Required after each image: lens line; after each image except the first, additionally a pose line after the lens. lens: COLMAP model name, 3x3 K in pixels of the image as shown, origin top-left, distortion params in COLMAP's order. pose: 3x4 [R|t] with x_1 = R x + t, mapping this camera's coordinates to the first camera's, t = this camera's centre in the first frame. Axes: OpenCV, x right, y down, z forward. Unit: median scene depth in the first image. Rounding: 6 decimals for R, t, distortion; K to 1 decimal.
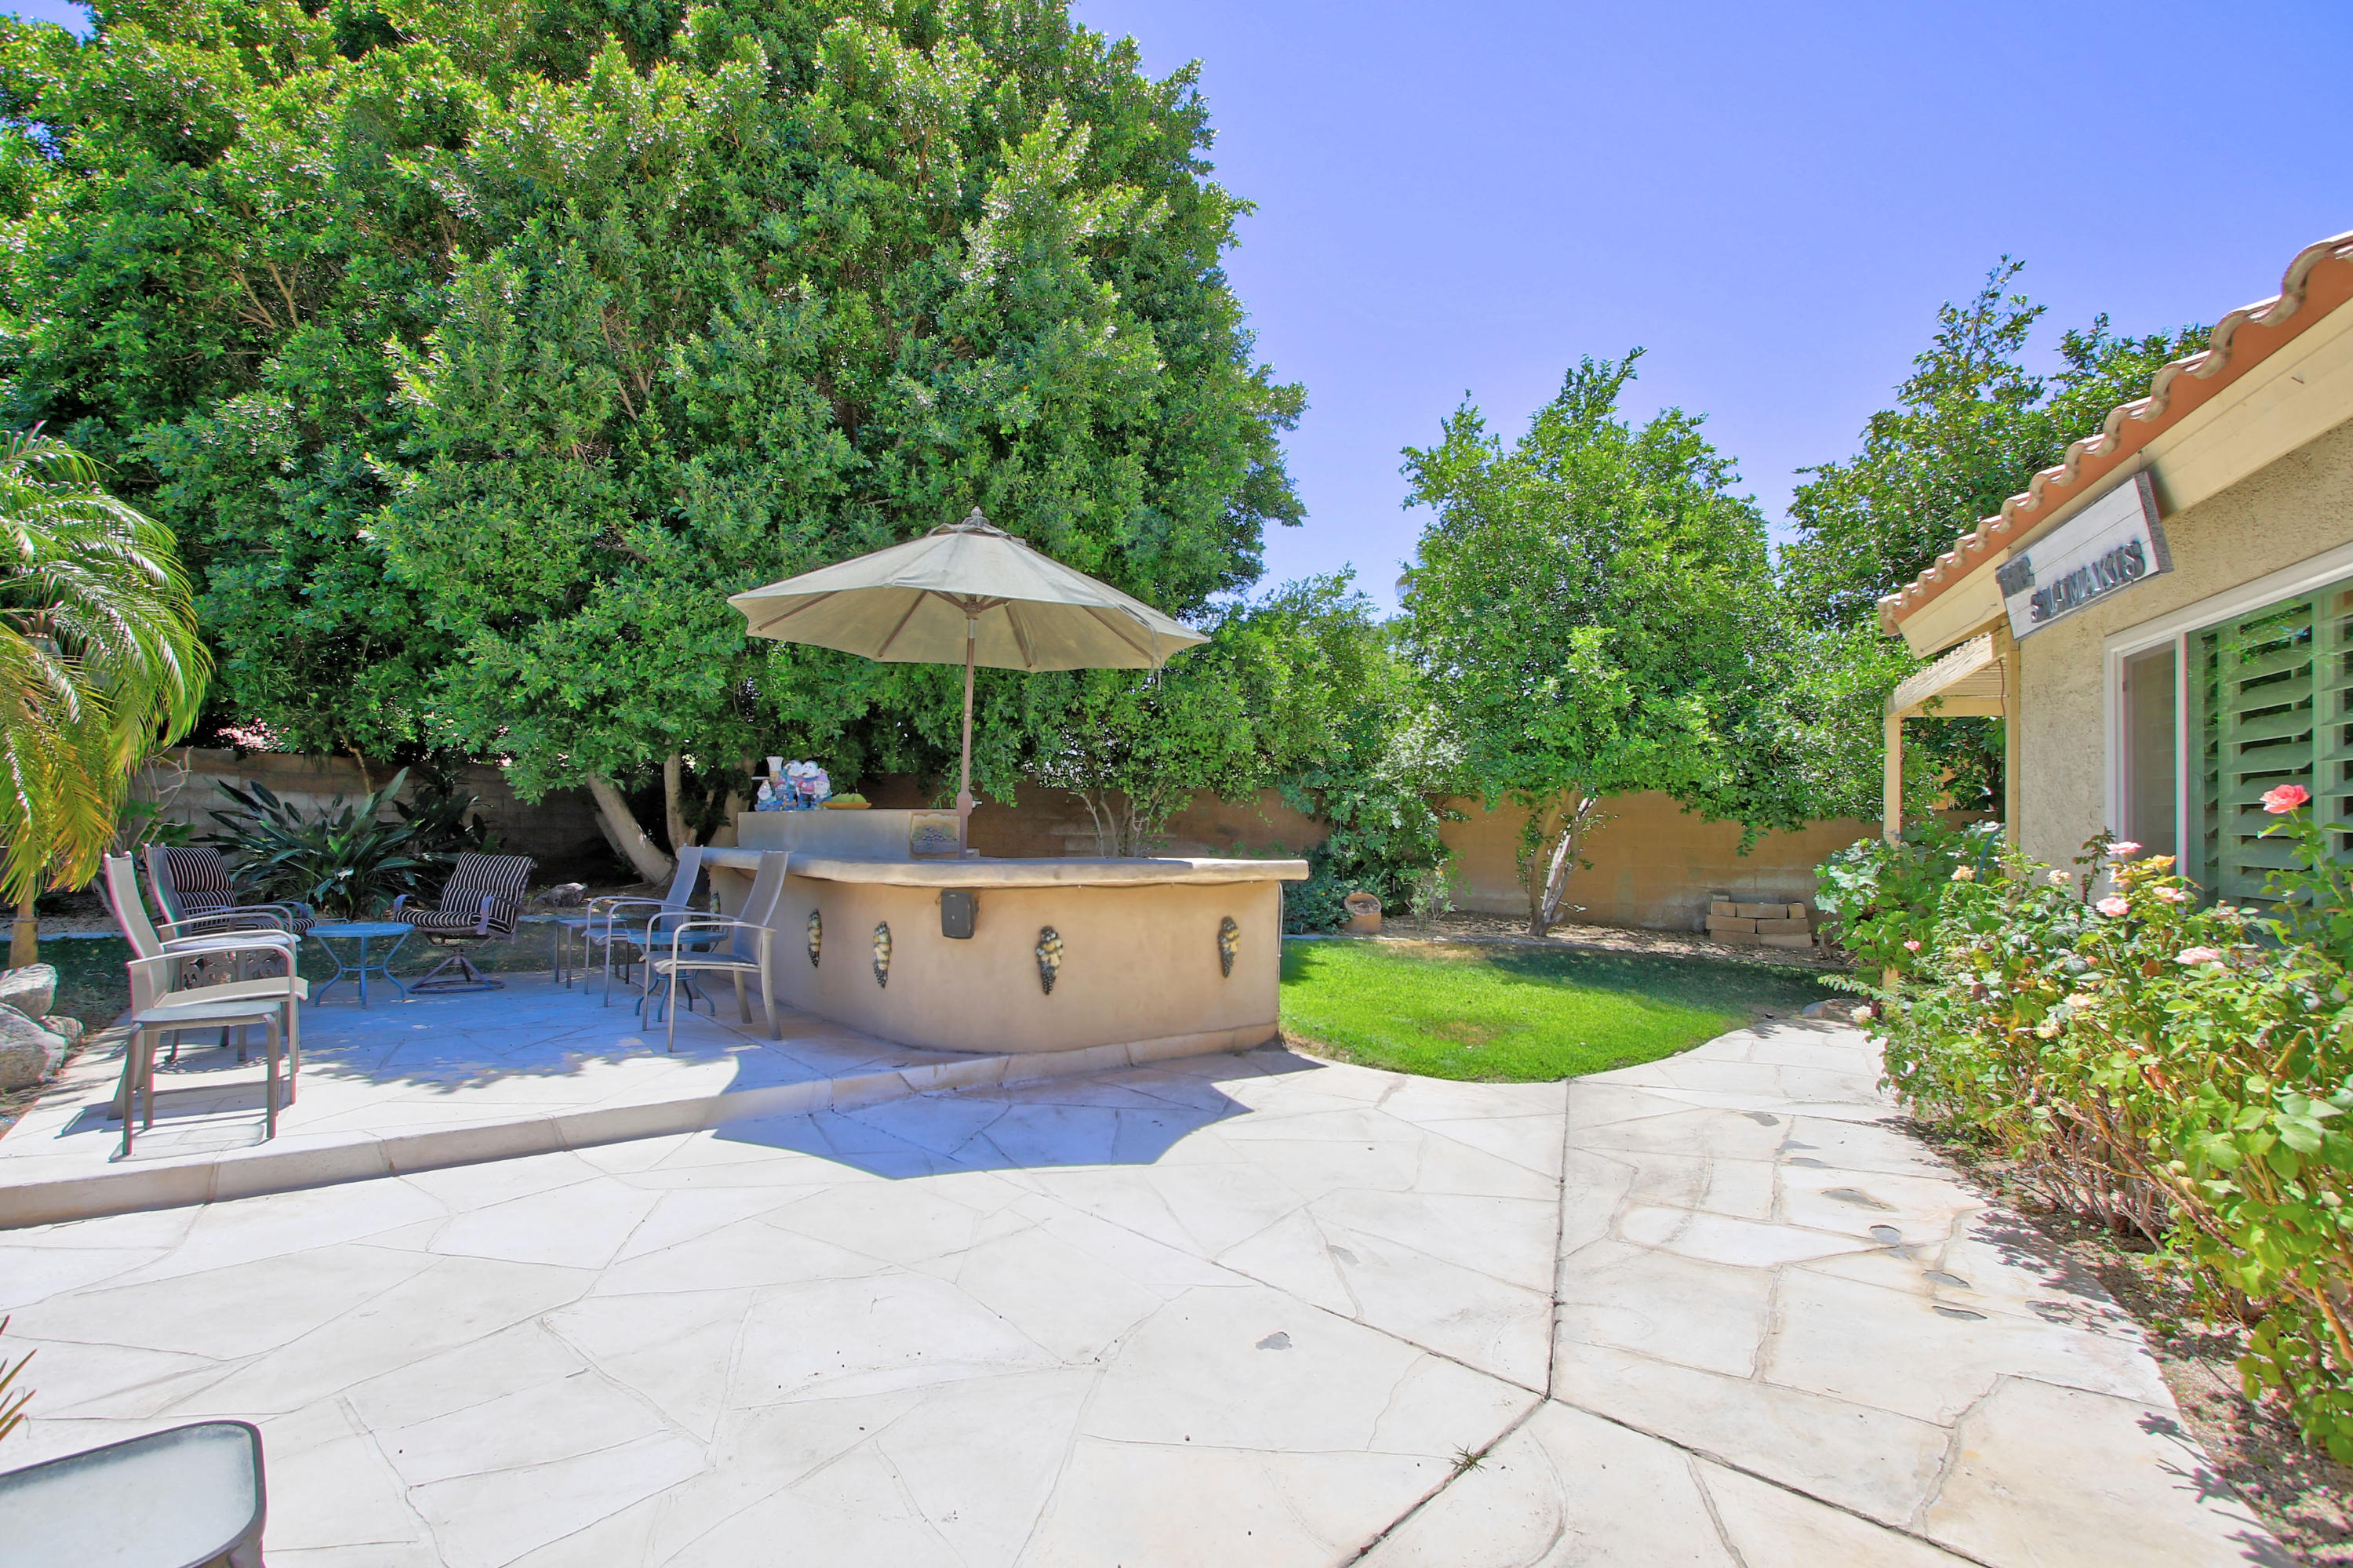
lens RADIAL K [[1140.8, 0, 1162.5], [0, 1140.8, 802.5], [0, 0, 1]] dist [-0.018024, 0.002857]
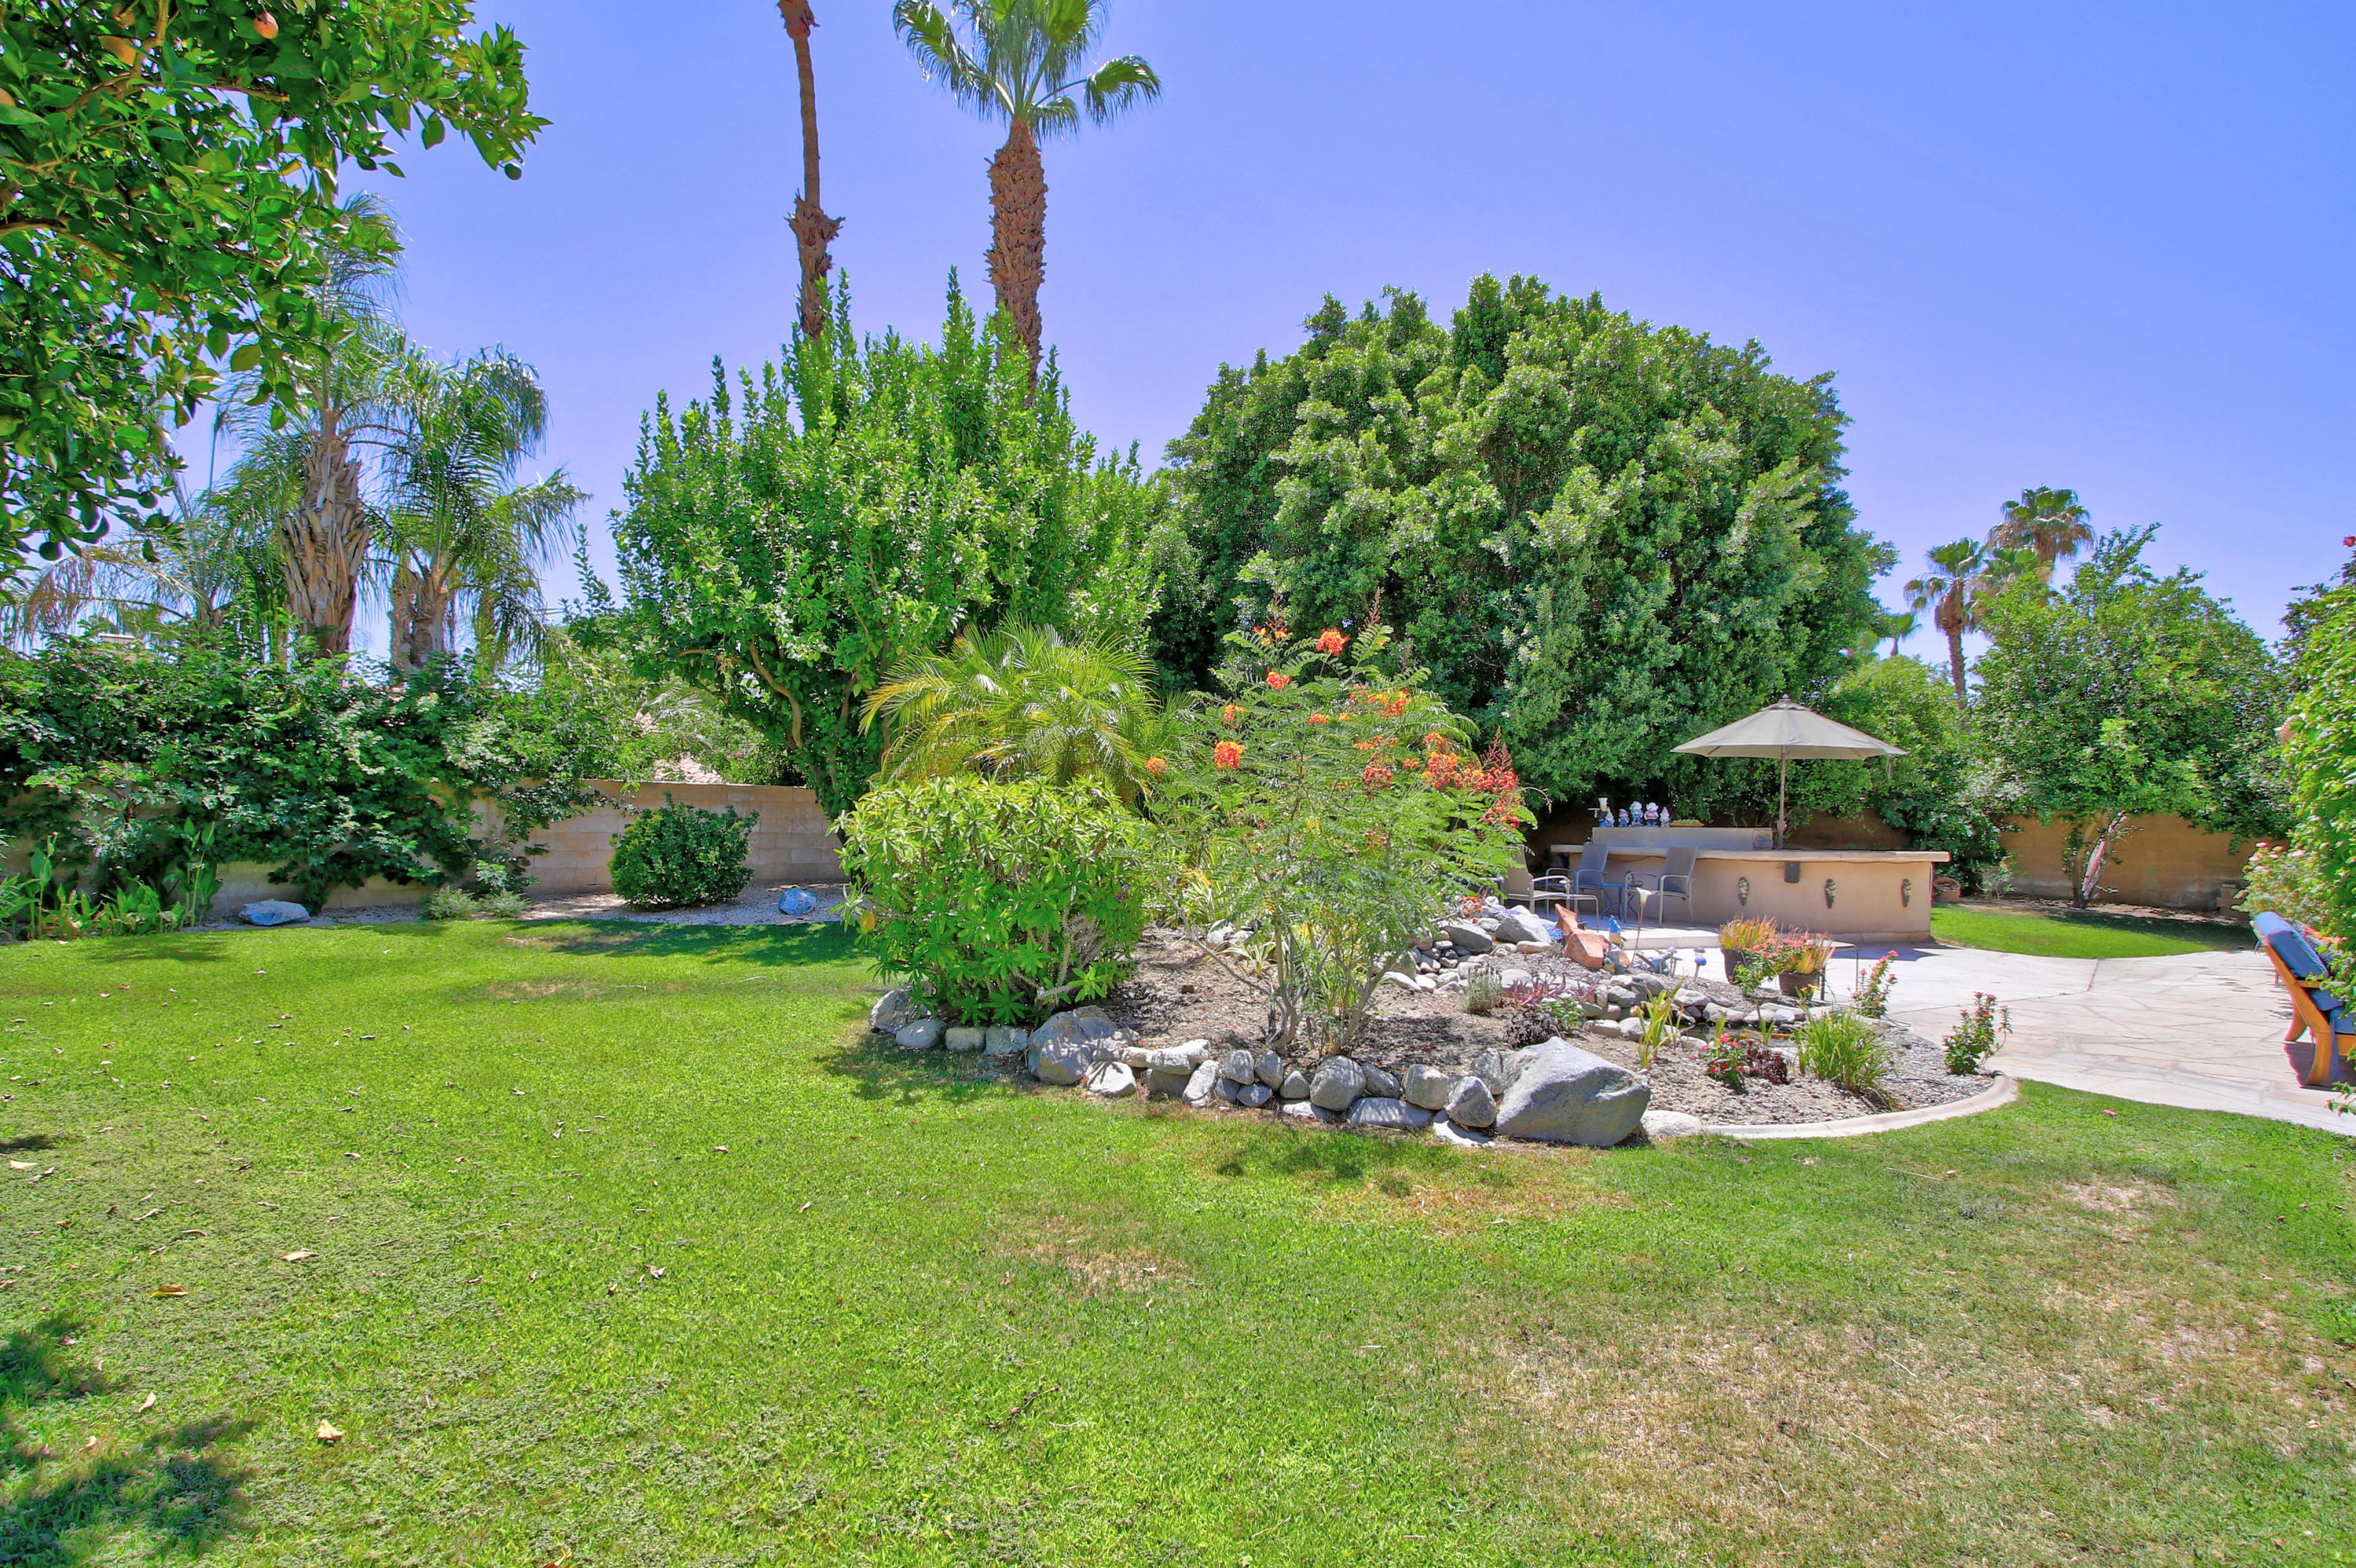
lens RADIAL K [[1181.8, 0, 1175.6], [0, 1181.8, 808.1], [0, 0, 1]] dist [-0.011487, -0.000110]
pose [[0.943808, -0.002688, -0.330482, -0.345030], [0.003241, 0.999994, 0.001122, -0.026095], [0.330477, -0.002130, 0.943812, -1.041573]]
